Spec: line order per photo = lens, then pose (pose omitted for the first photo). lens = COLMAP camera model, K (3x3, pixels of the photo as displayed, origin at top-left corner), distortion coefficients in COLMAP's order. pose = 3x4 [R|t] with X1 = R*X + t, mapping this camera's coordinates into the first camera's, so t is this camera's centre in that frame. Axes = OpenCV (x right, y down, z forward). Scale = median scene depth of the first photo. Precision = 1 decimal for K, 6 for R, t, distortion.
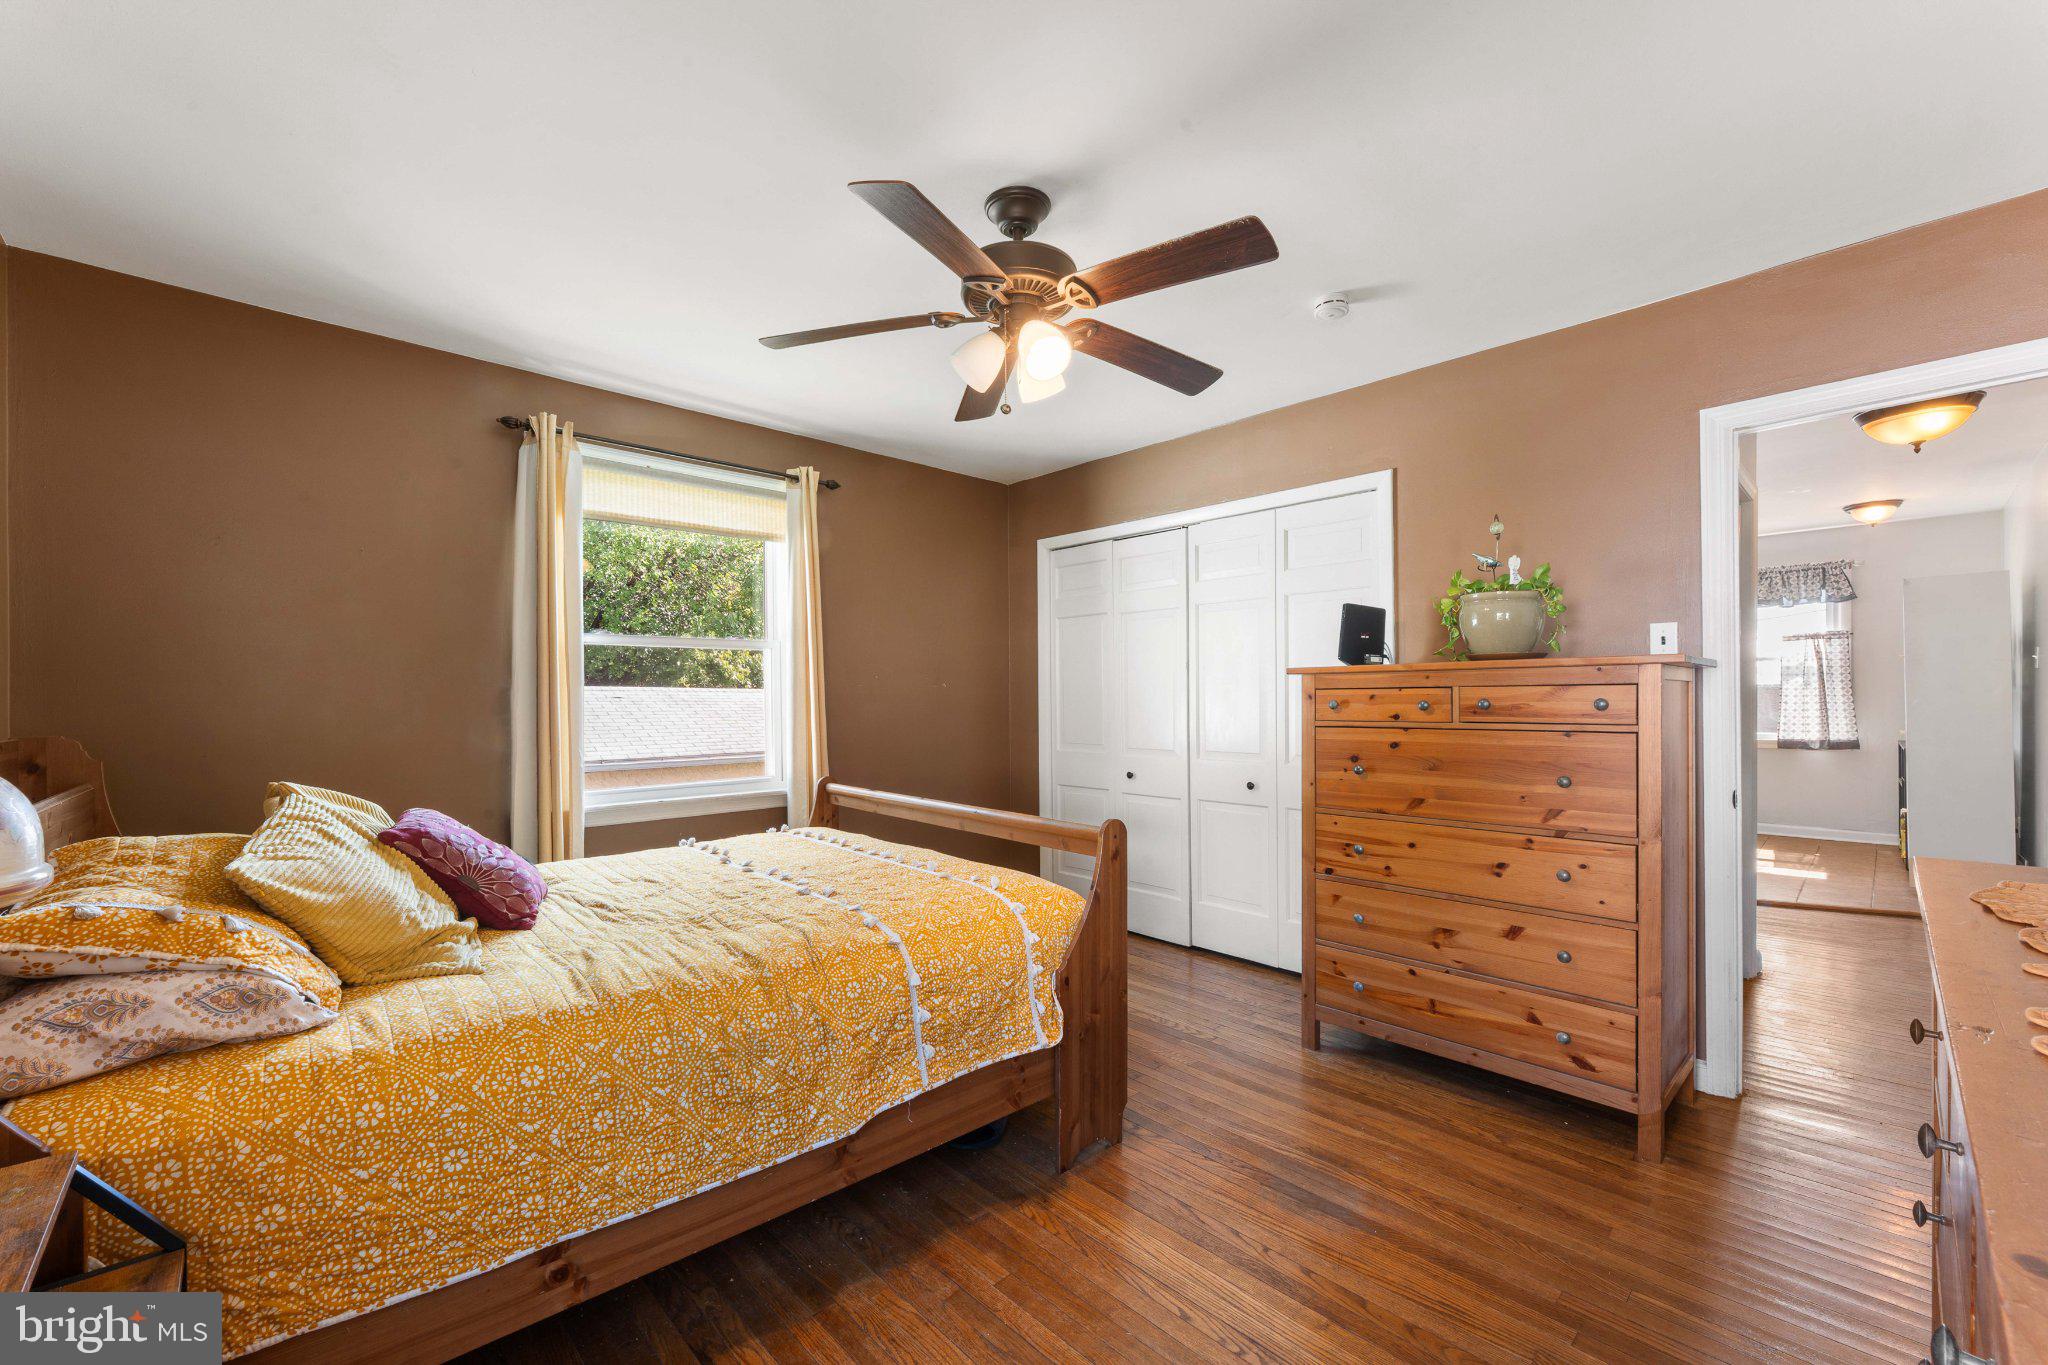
lens RADIAL K [[819.4, 0, 1024.7], [0, 819.4, 696.6], [0, 0, 1]] dist [-0.000712, 0.000052]
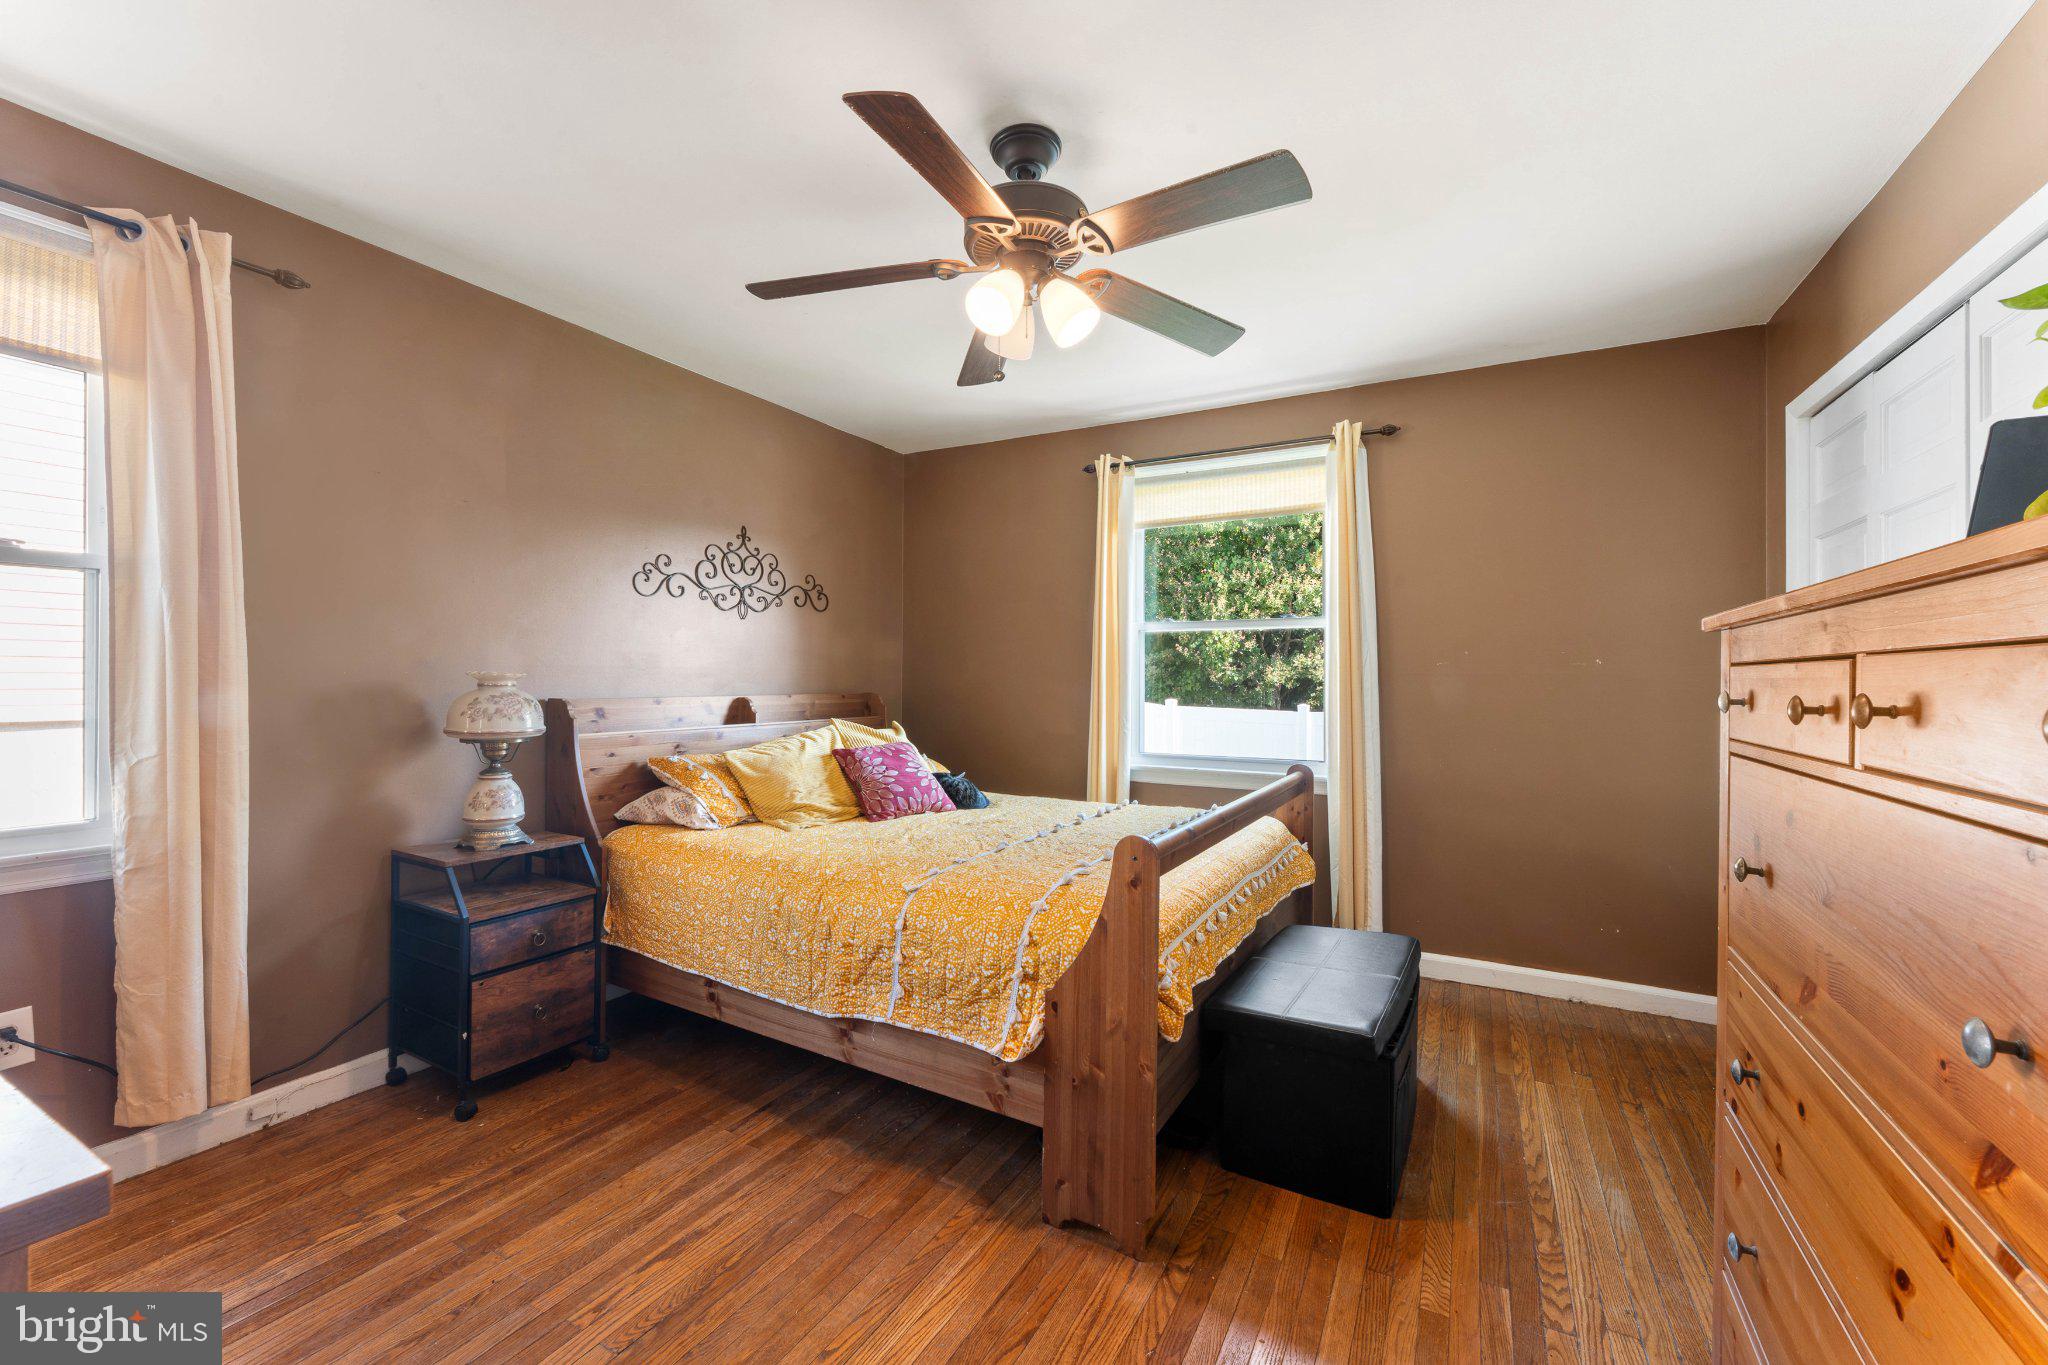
lens RADIAL K [[819.4, 0, 1034.5], [0, 819.4, 674.8], [0, 0, 1]] dist [-0.000712, 0.000052]
pose [[0.311646, 0.003564, -0.950191, 0.926575], [-0.006806, 0.999976, 0.001519, -0.002381], [0.950174, 0.005993, 0.311663, 0.763173]]
